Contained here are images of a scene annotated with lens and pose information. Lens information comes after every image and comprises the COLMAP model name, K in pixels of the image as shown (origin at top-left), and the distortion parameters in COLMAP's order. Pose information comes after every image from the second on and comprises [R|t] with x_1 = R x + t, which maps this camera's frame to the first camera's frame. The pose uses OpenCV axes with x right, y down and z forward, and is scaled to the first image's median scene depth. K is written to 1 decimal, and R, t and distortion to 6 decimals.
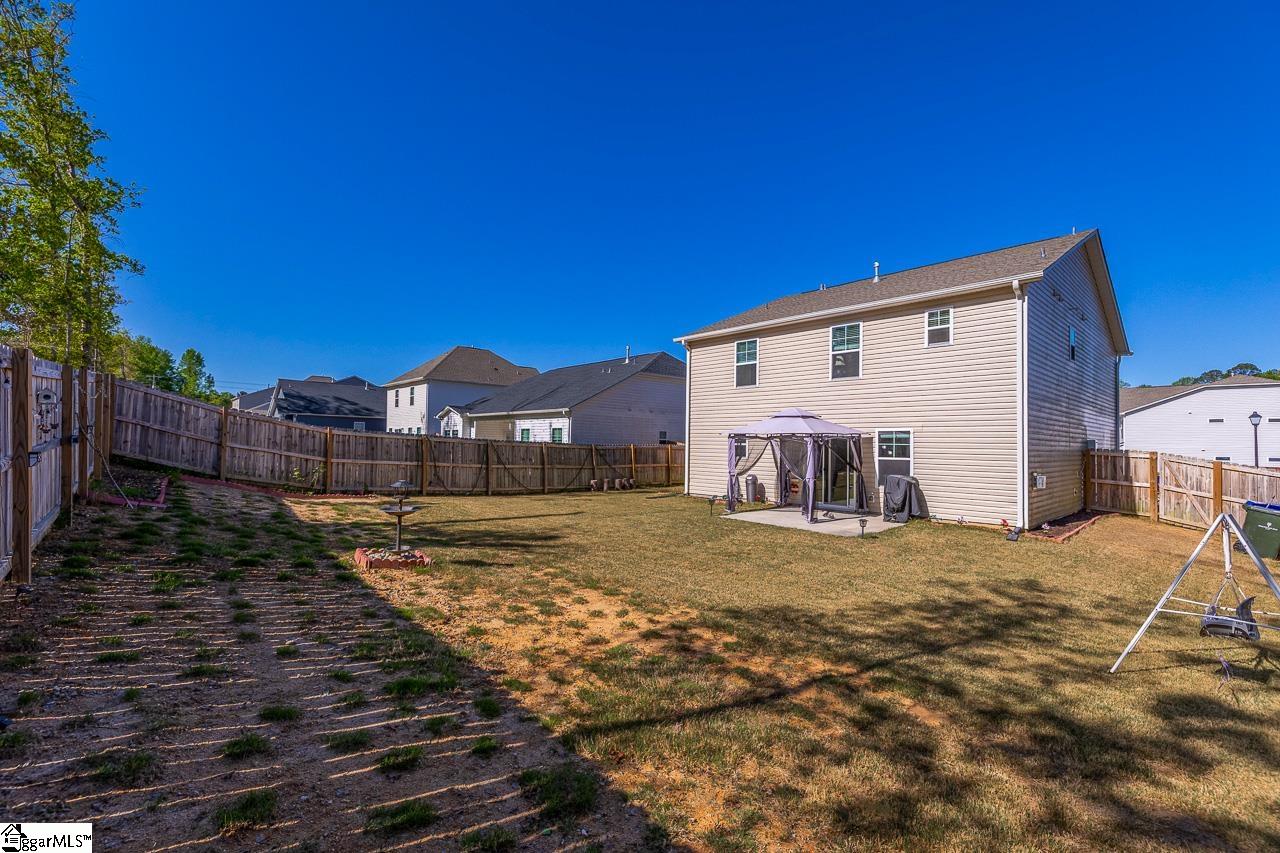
lens RADIAL K [[547.0, 0, 638.5], [0, 547.0, 425.2], [0, 0, 1]] dist [-0.000441, 0.000096]
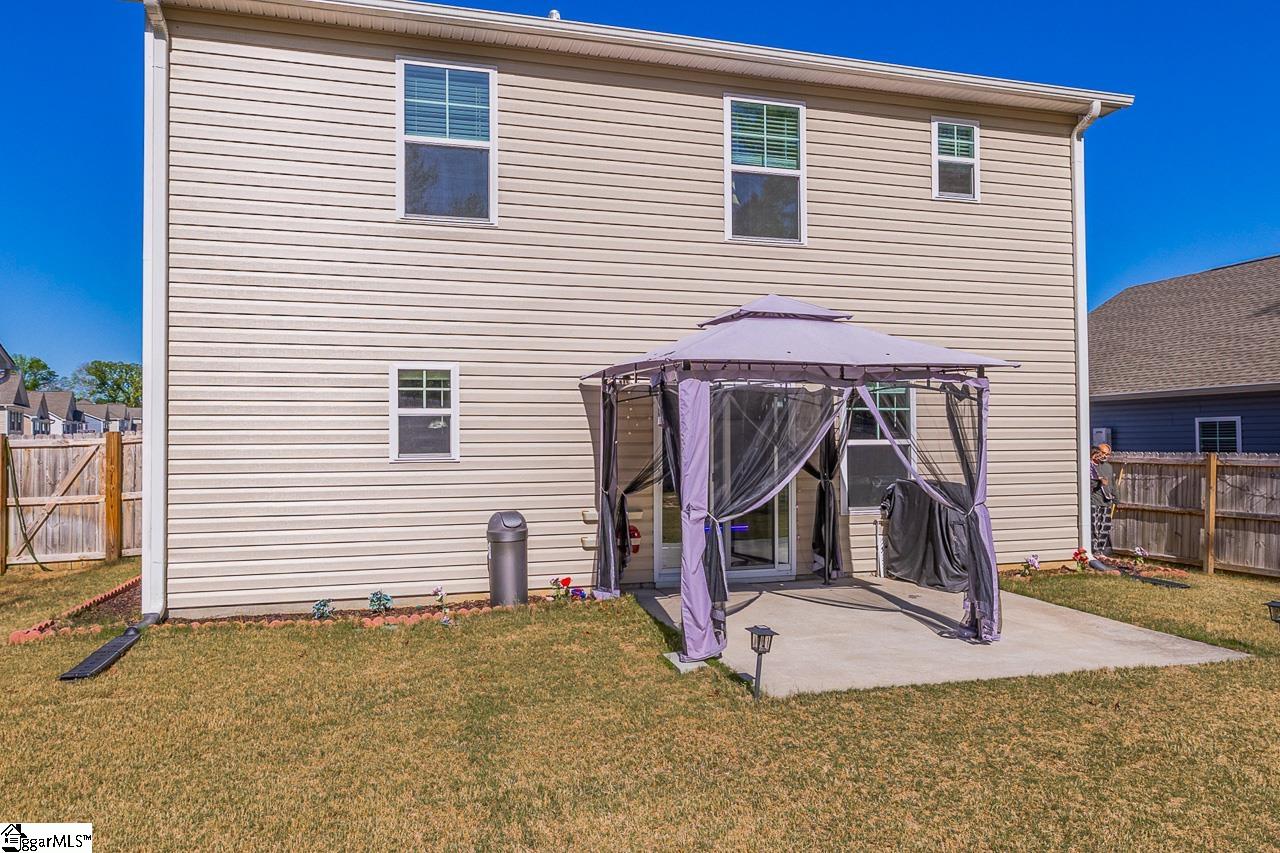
lens RADIAL K [[835.1, 0, 624.1], [0, 835.1, 423.3], [0, 0, 1]] dist [-0.001968, -0.000755]
pose [[0.446641, 0.000841, 0.894713, -0.171907], [-0.018000, 0.999806, 0.008046, 0.036353], [-0.894532, -0.019699, 0.446570, 0.716784]]
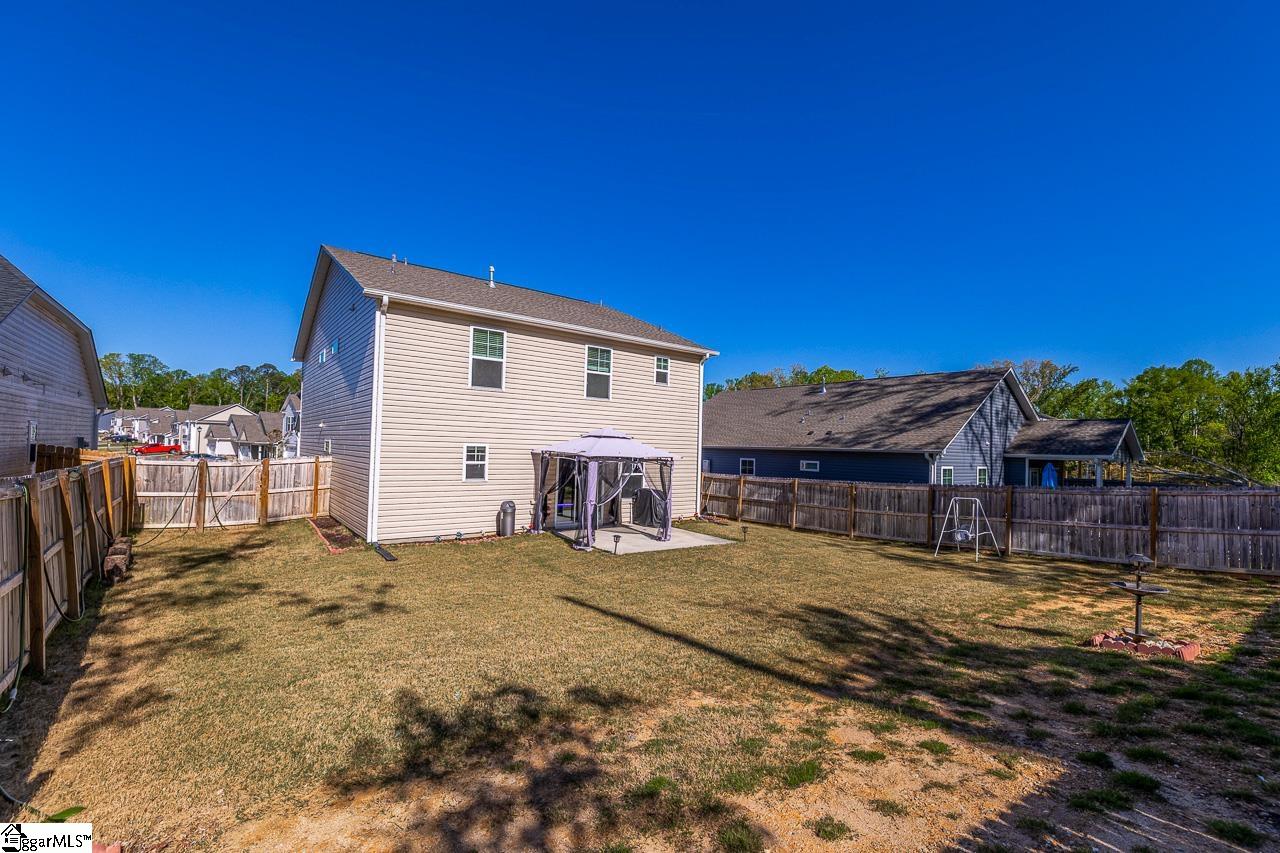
lens RADIAL K [[559.9, 0, 640.0], [0, 559.9, 426.5], [0, 0, 1]] dist [-0.000253, -0.000079]
pose [[0.066241, 0.021313, 0.997576, -0.592300], [-0.064382, 0.997780, -0.017042, -0.017084], [-0.995724, -0.063097, 0.067466, 0.735433]]
